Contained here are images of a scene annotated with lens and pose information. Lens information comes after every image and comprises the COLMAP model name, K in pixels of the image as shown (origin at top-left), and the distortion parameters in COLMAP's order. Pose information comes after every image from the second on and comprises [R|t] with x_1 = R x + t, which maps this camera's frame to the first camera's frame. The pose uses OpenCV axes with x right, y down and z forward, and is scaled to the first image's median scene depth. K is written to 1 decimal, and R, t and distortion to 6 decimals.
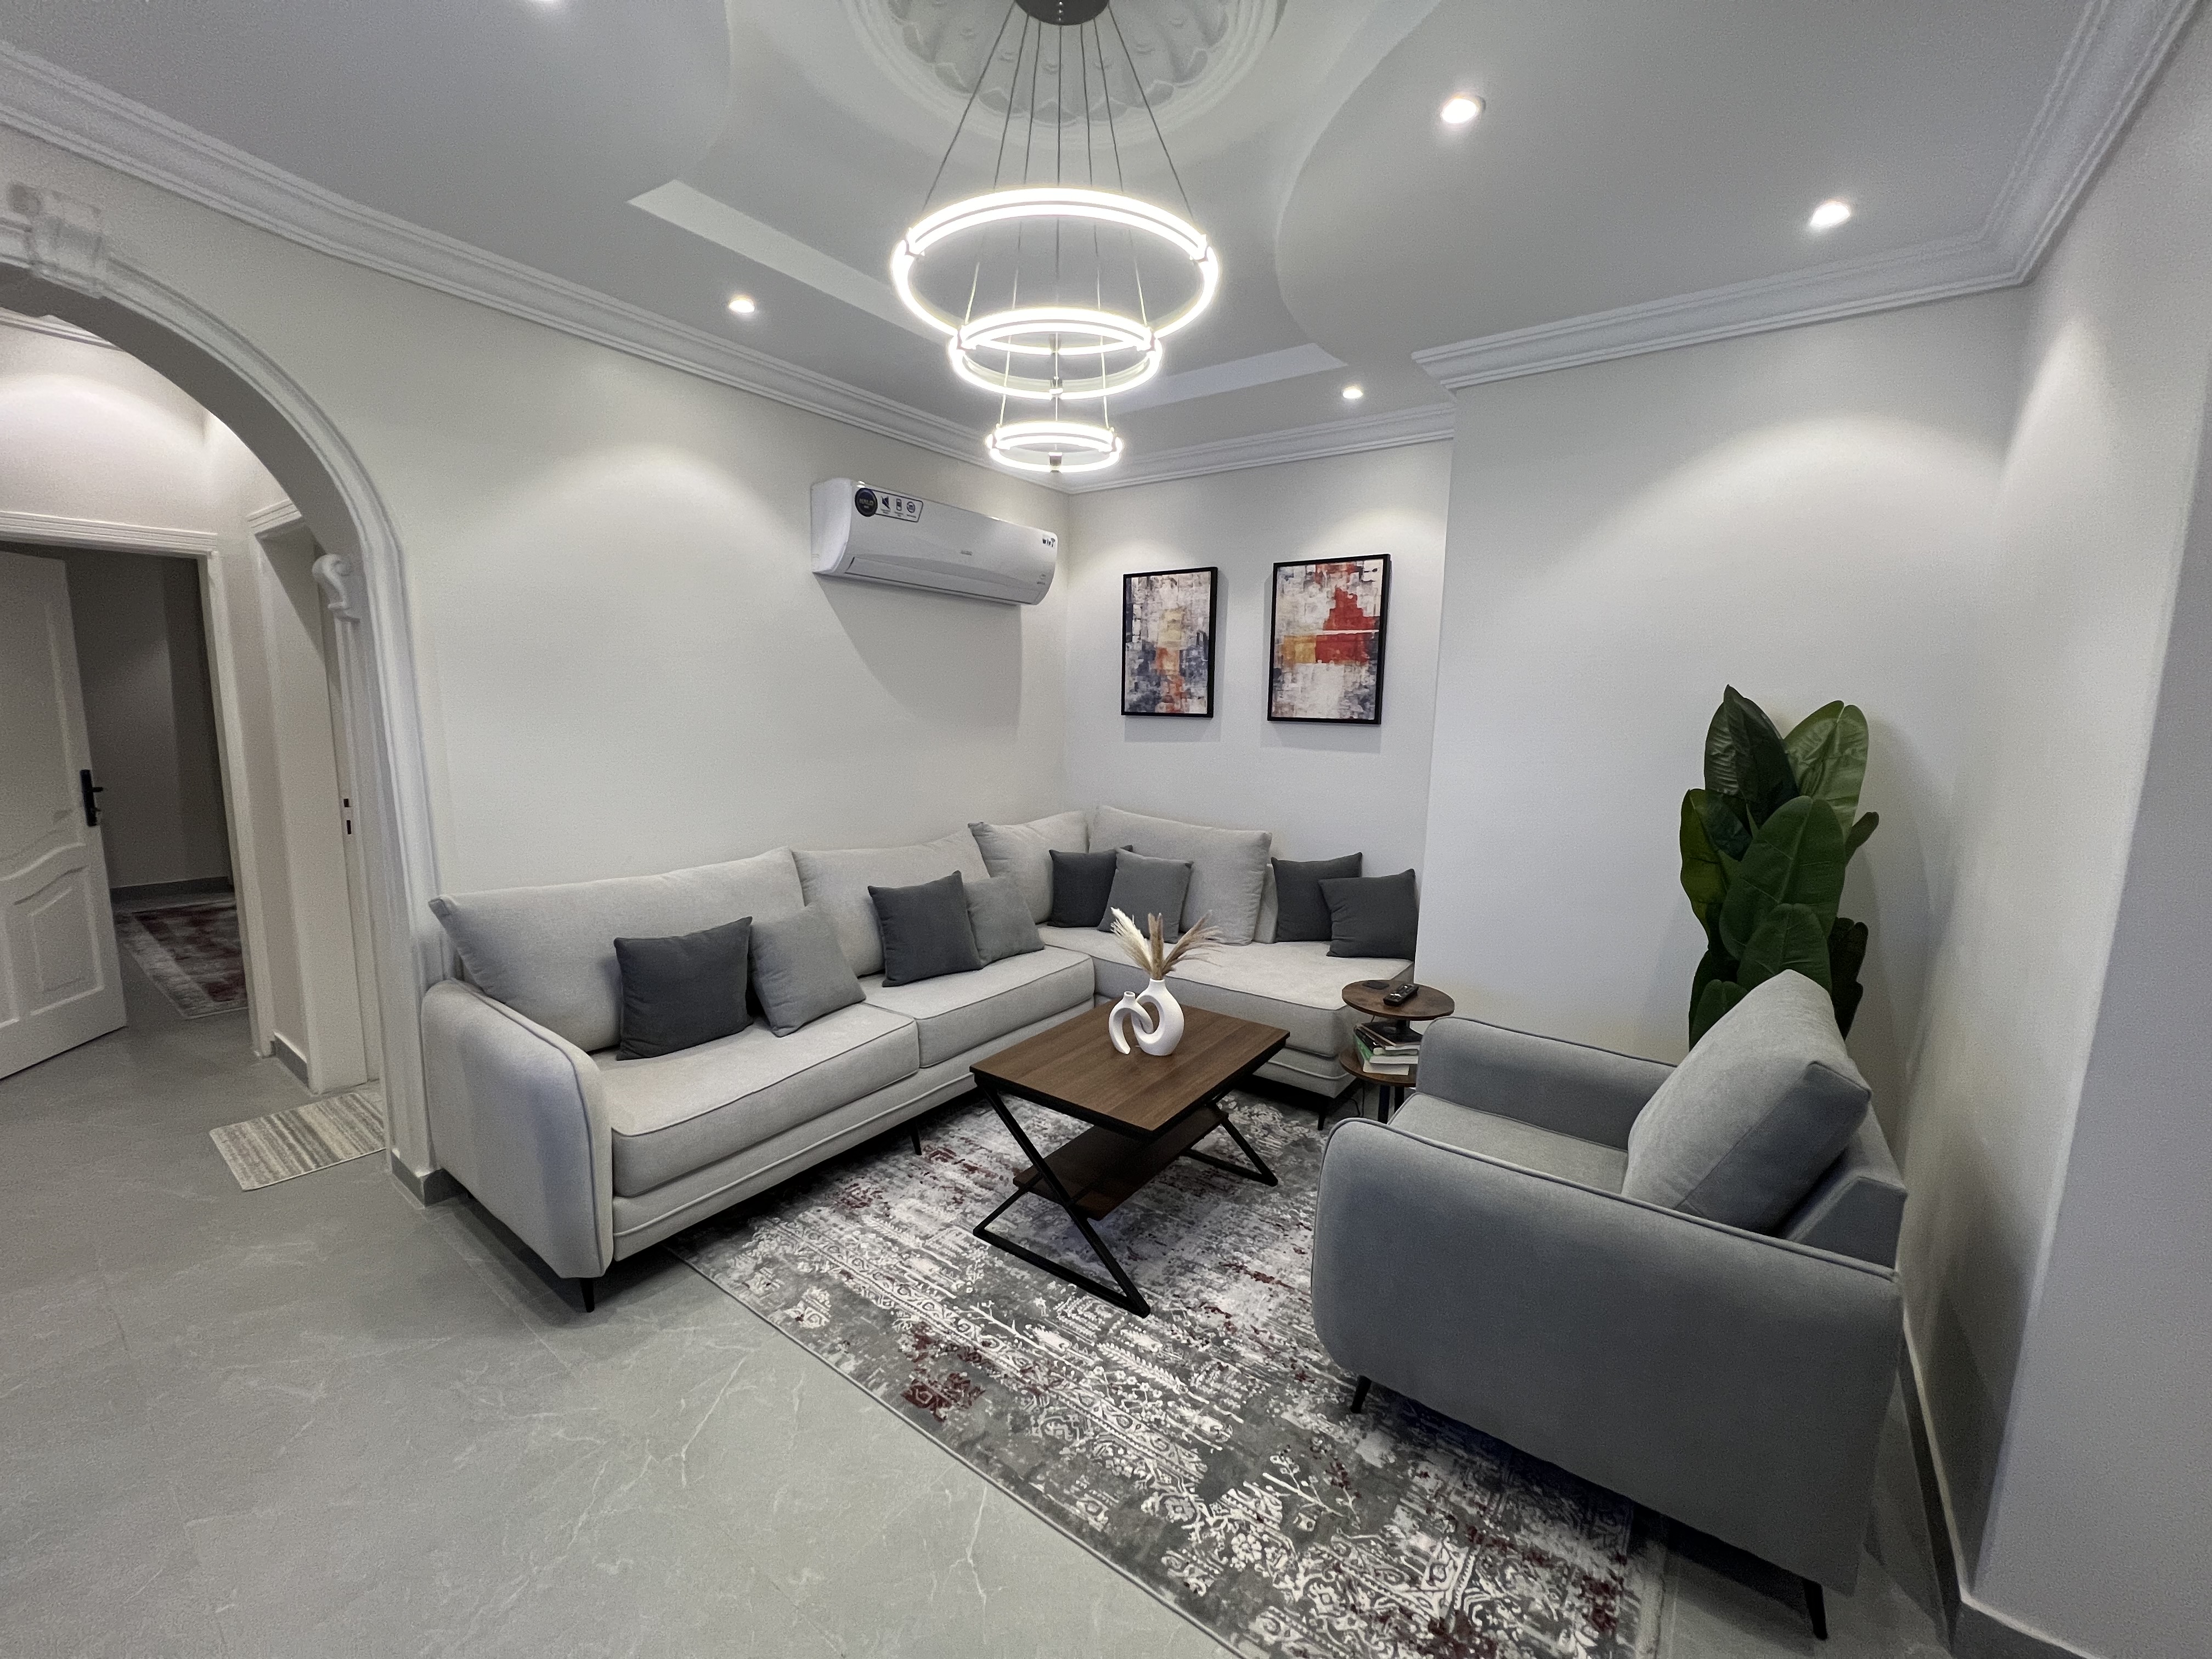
lens RADIAL K [[885.7, 0, 1099.7], [0, 885.7, 820.5], [0, 0, 1]] dist [0.000151, -0.000129]
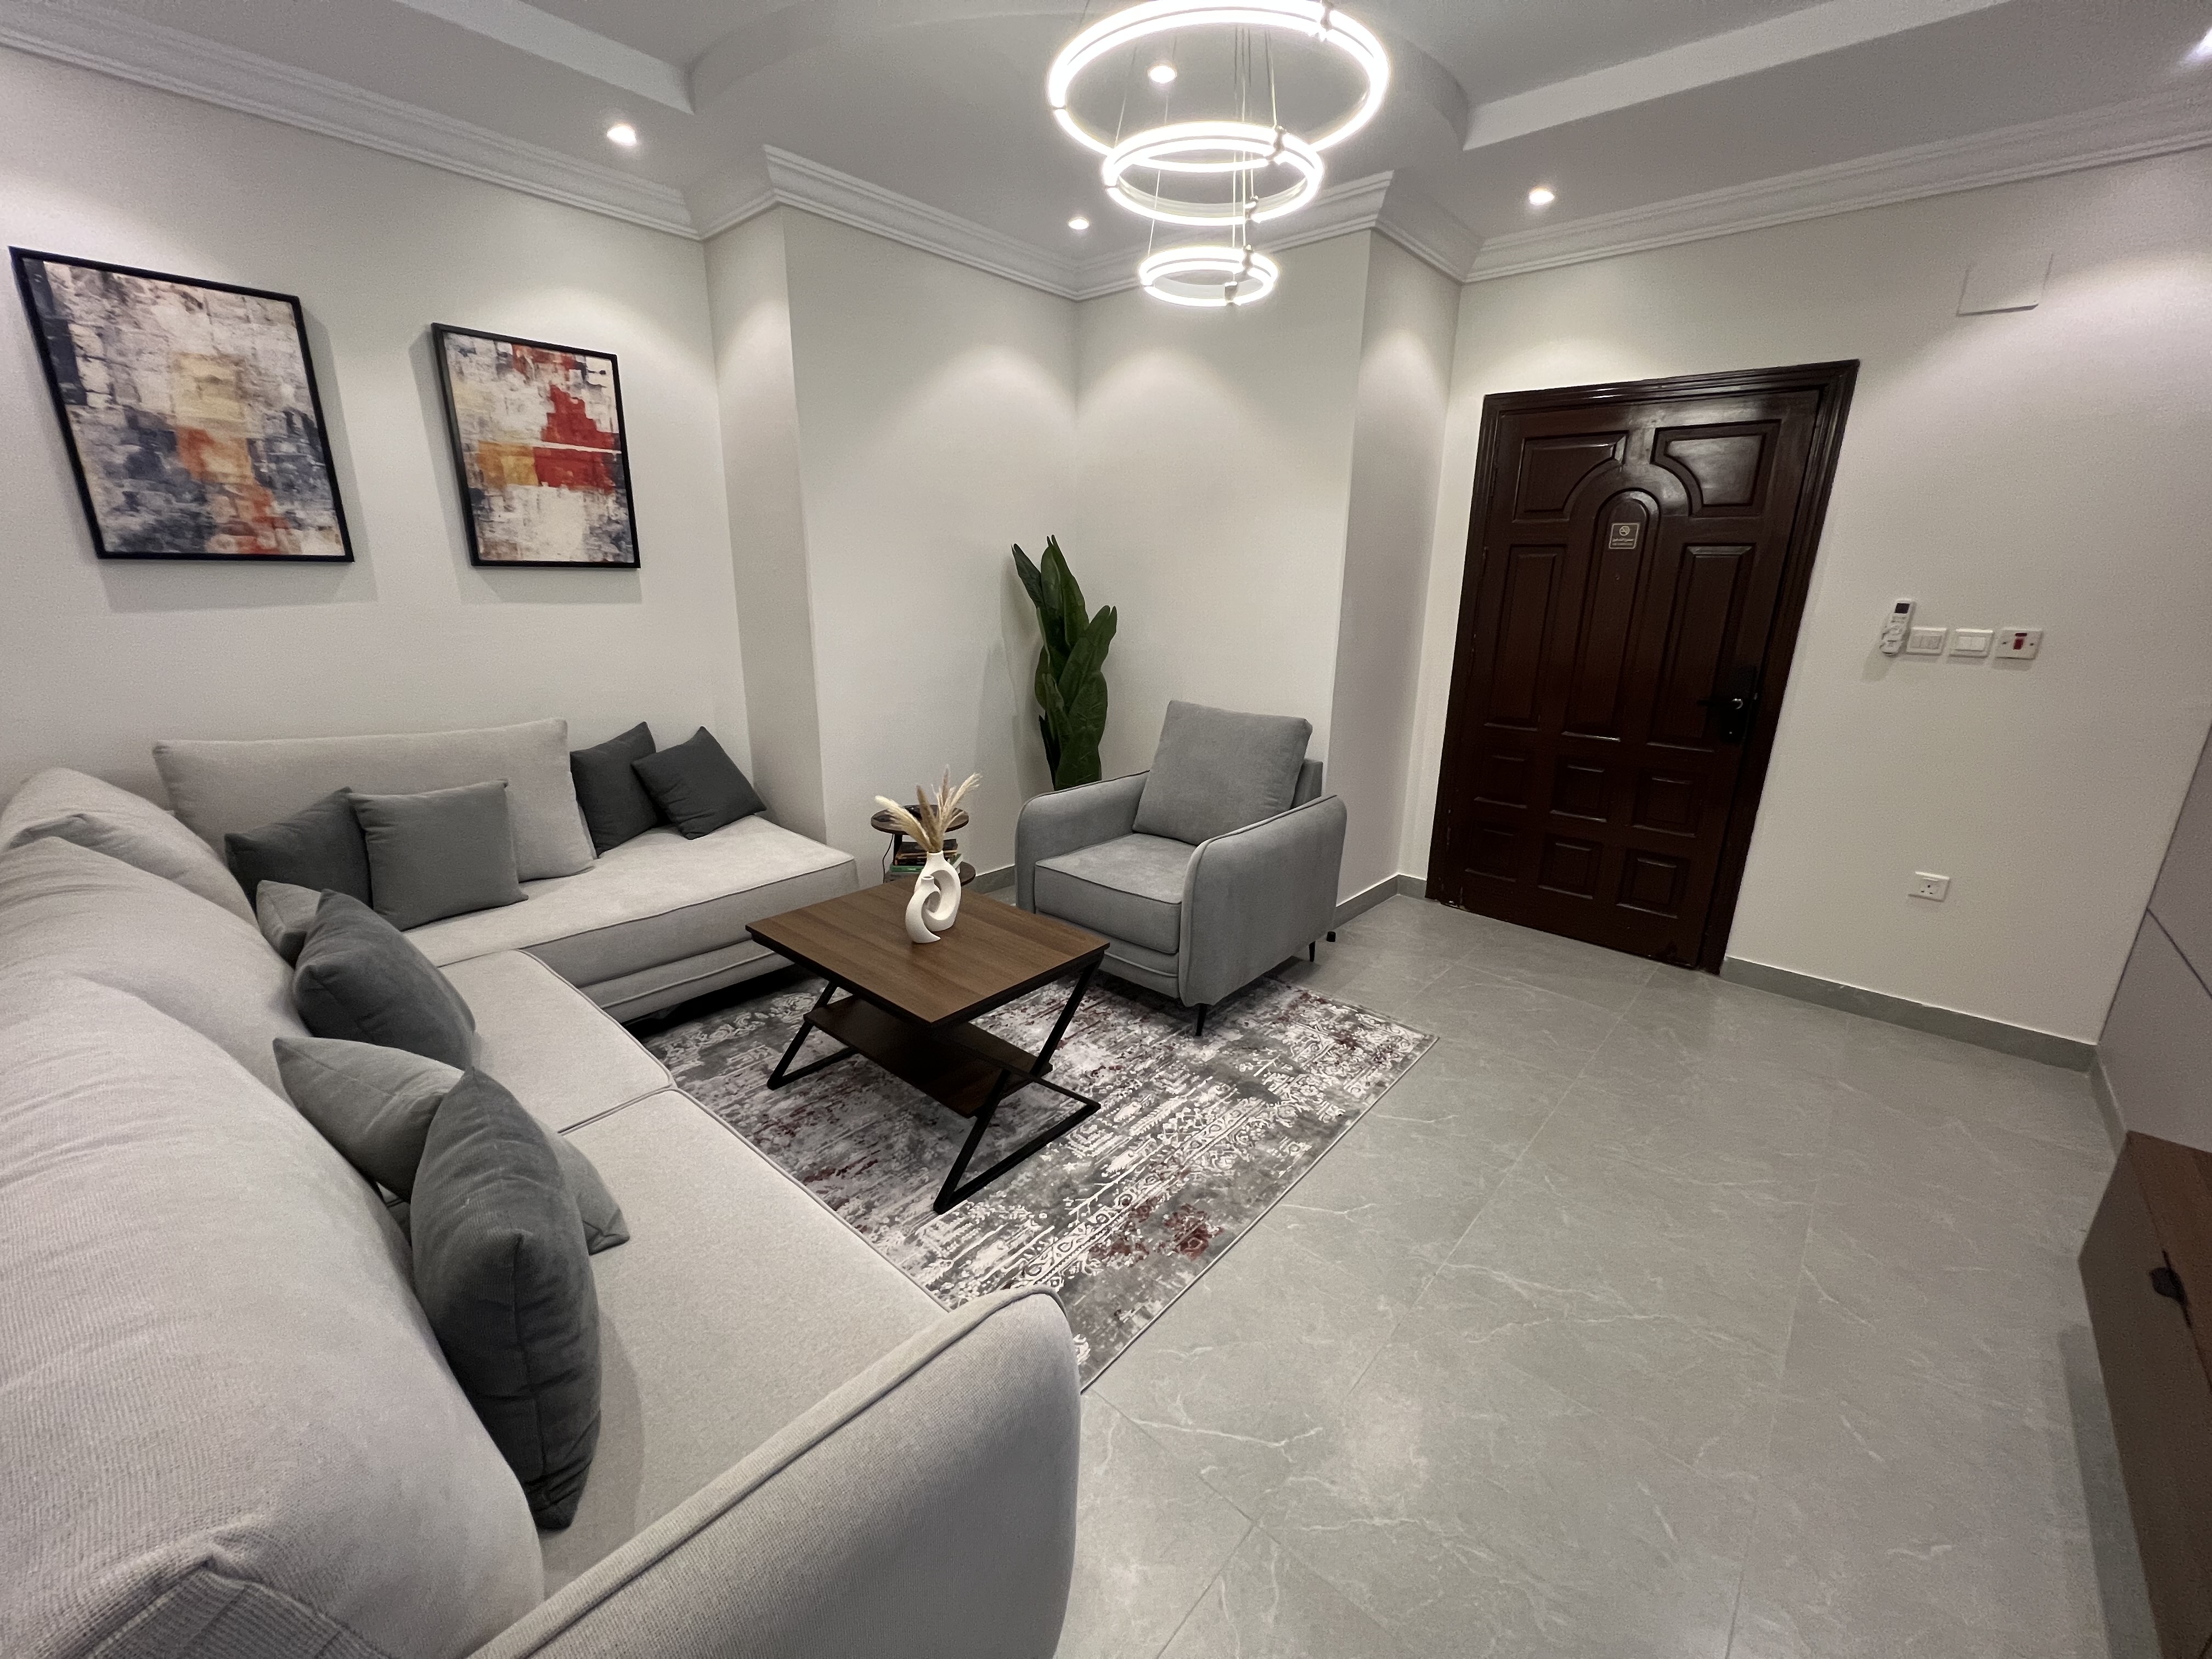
lens RADIAL K [[885.7, 0, 1099.7], [0, 885.7, 820.5], [0, 0, 1]] dist [0.000151, -0.000129]
pose [[0.095358, -0.284789, 0.953836, -0.508287], [0.121745, 0.954345, 0.272770, -0.052842], [-0.987970, 0.090114, 0.125676, 0.454688]]
